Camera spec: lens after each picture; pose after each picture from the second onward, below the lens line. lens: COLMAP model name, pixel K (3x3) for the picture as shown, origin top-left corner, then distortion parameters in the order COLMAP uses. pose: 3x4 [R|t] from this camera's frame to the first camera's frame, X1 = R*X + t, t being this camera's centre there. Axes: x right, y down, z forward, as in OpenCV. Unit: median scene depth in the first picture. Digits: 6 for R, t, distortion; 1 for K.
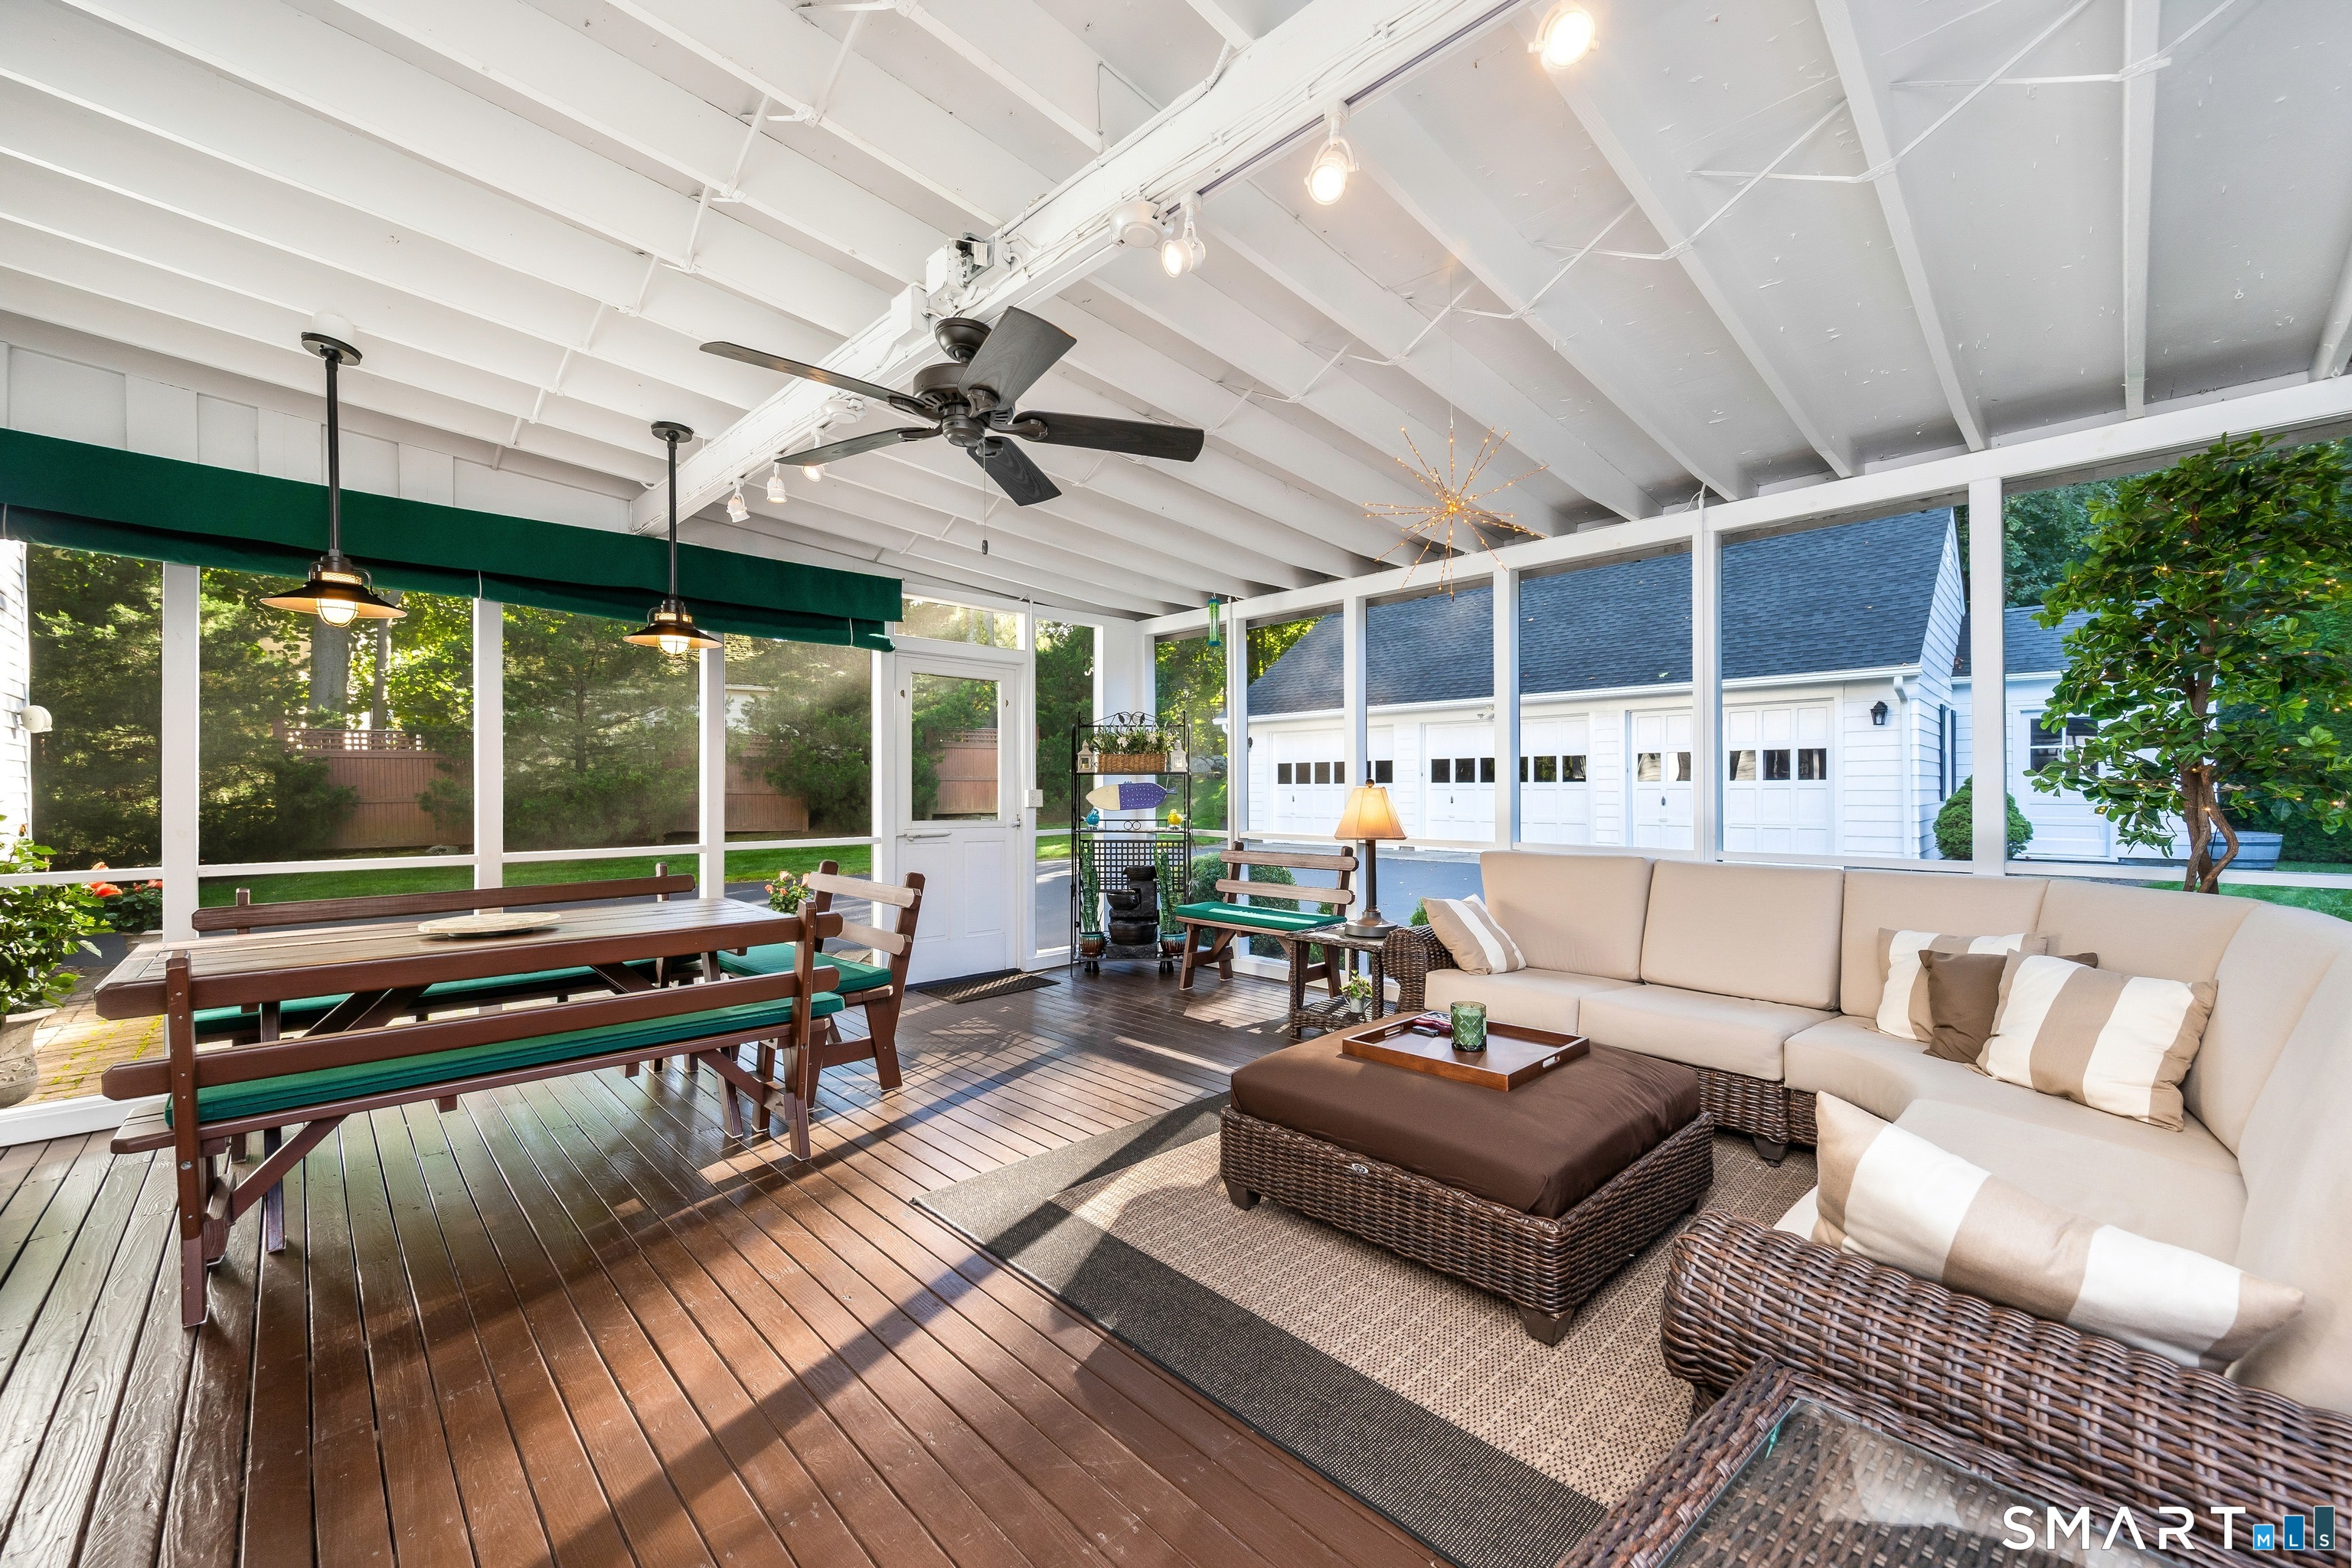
lens RADIAL K [[919.7, 0, 1178.6], [0, 919.7, 788.4], [0, 0, 1]] dist [-0.002011, -0.000050]
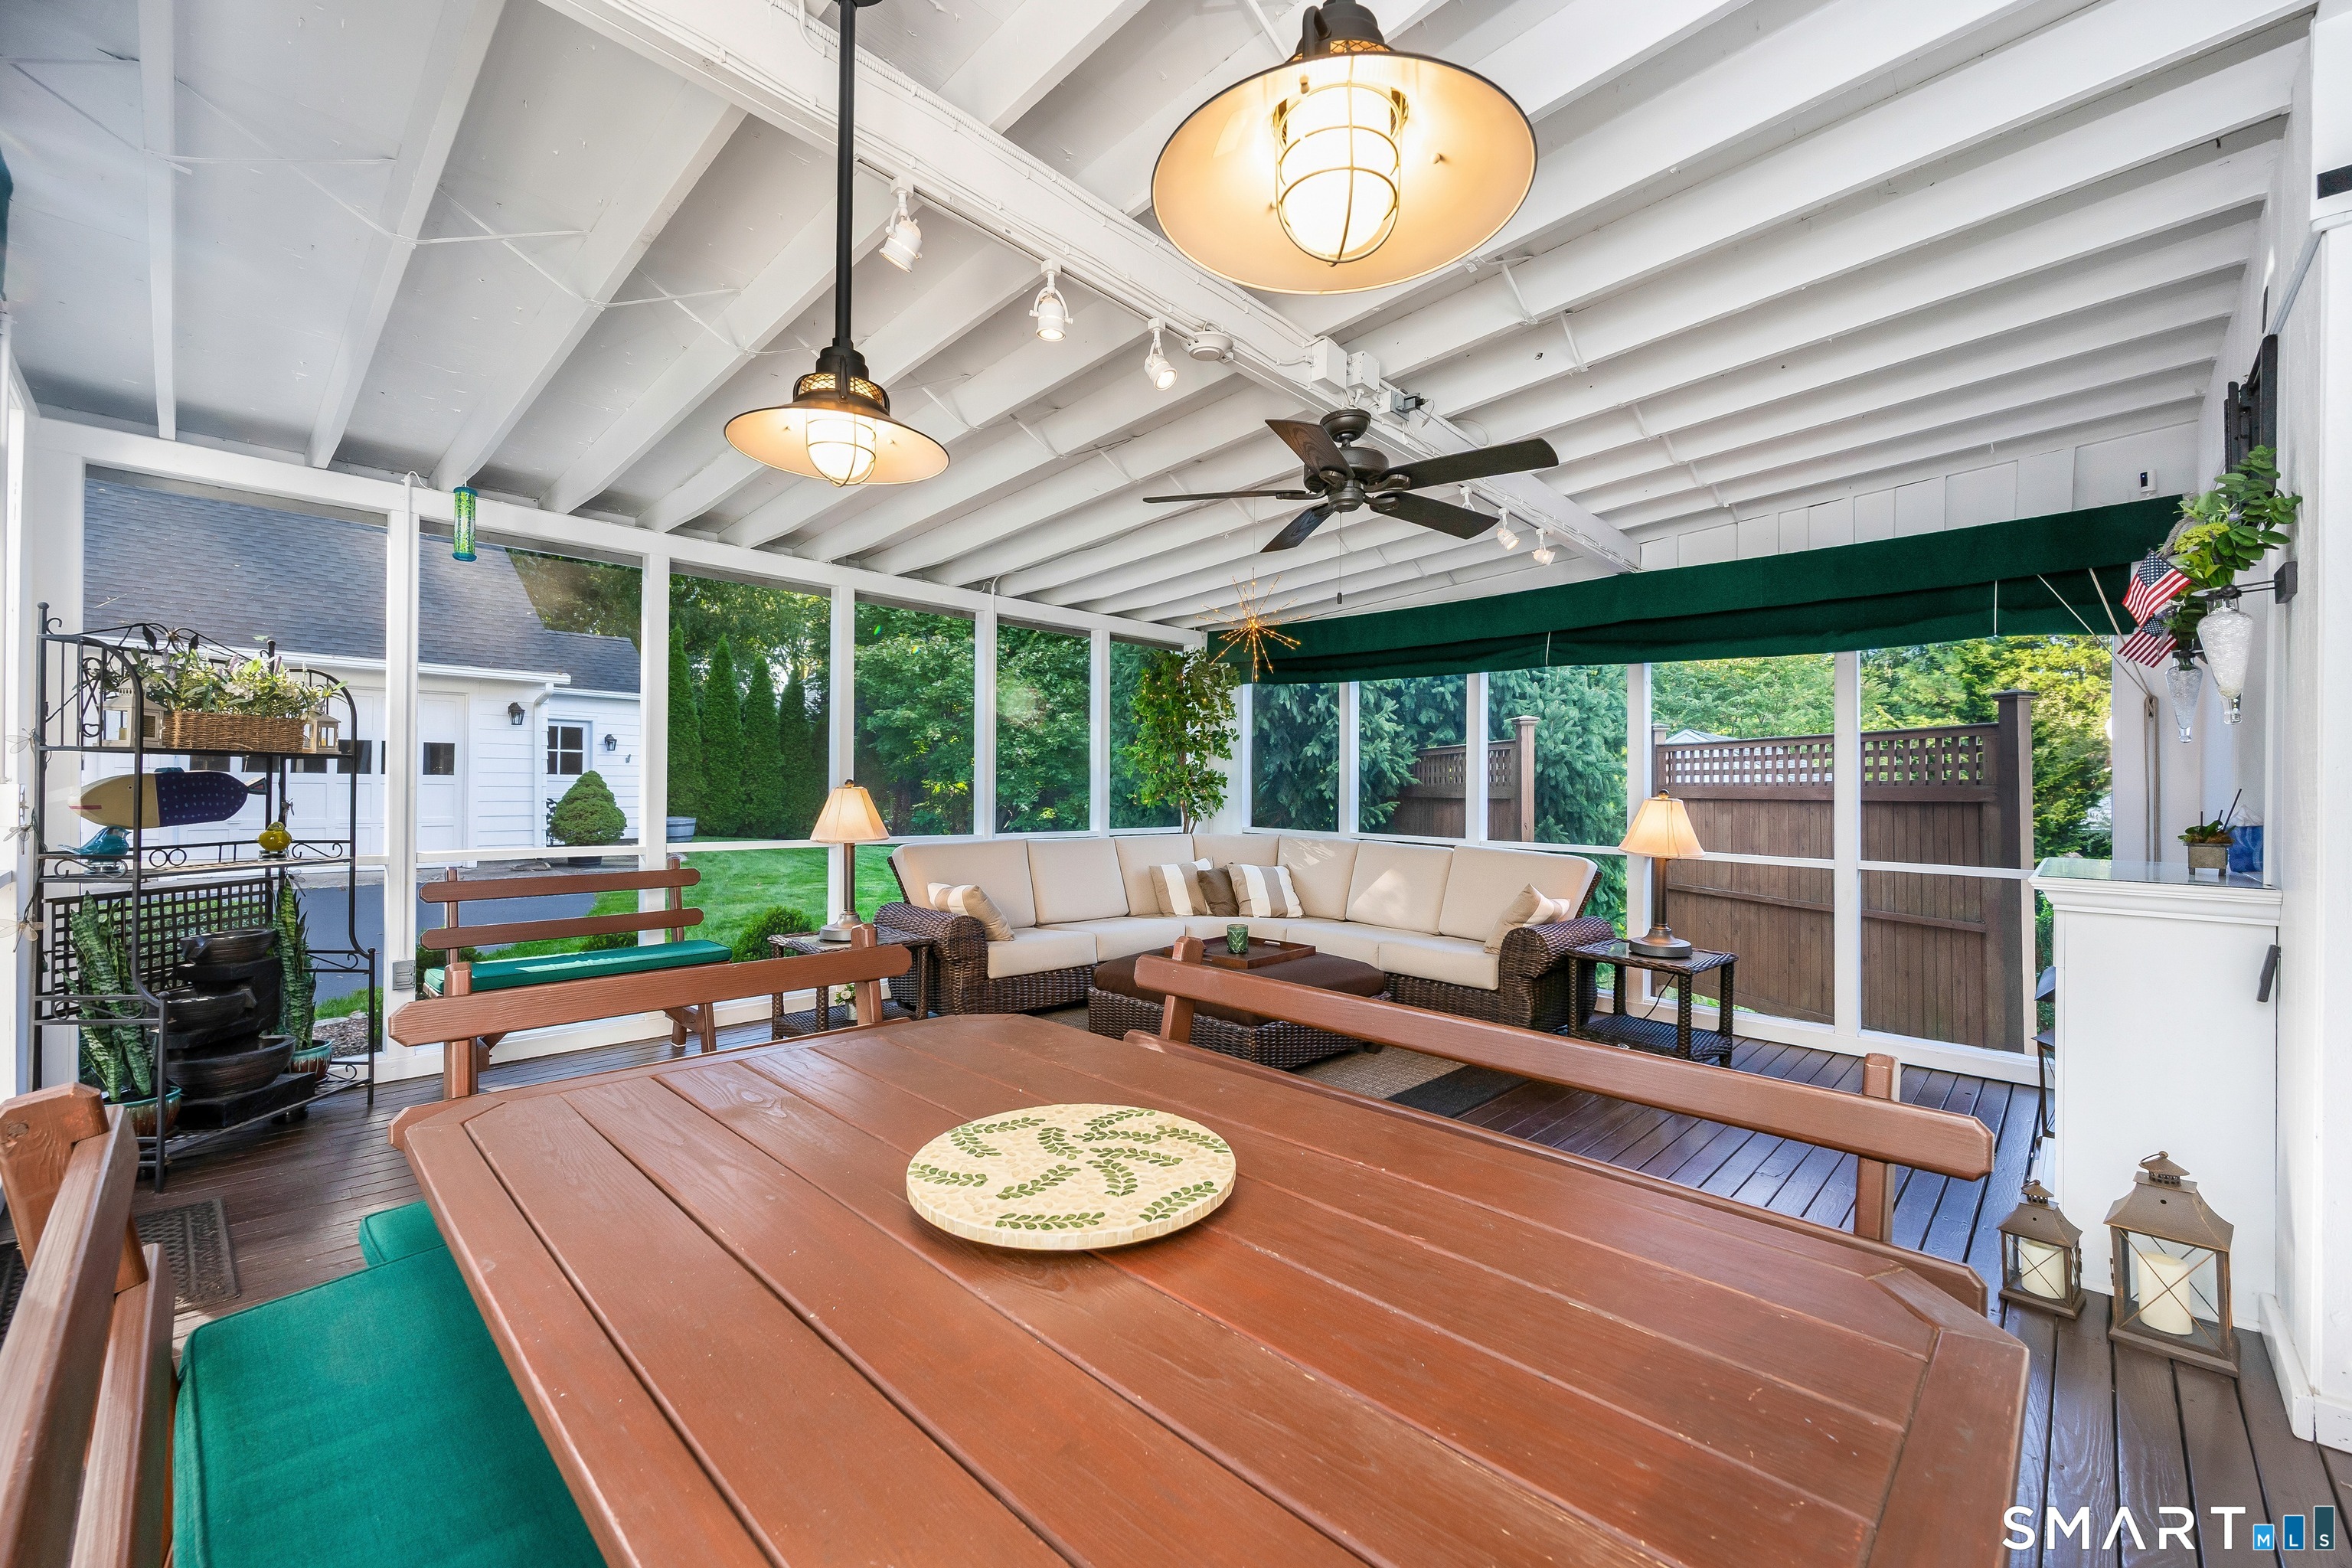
lens RADIAL K [[919.7, 0, 1178.6], [0, 919.7, 788.4], [0, 0, 1]] dist [-0.002011, -0.000050]
pose [[-0.019104, 0.001985, 0.999816, -0.302635], [-0.008015, 0.999966, -0.002139, -0.000019], [-0.999785, -0.008055, -0.019087, 0.264953]]
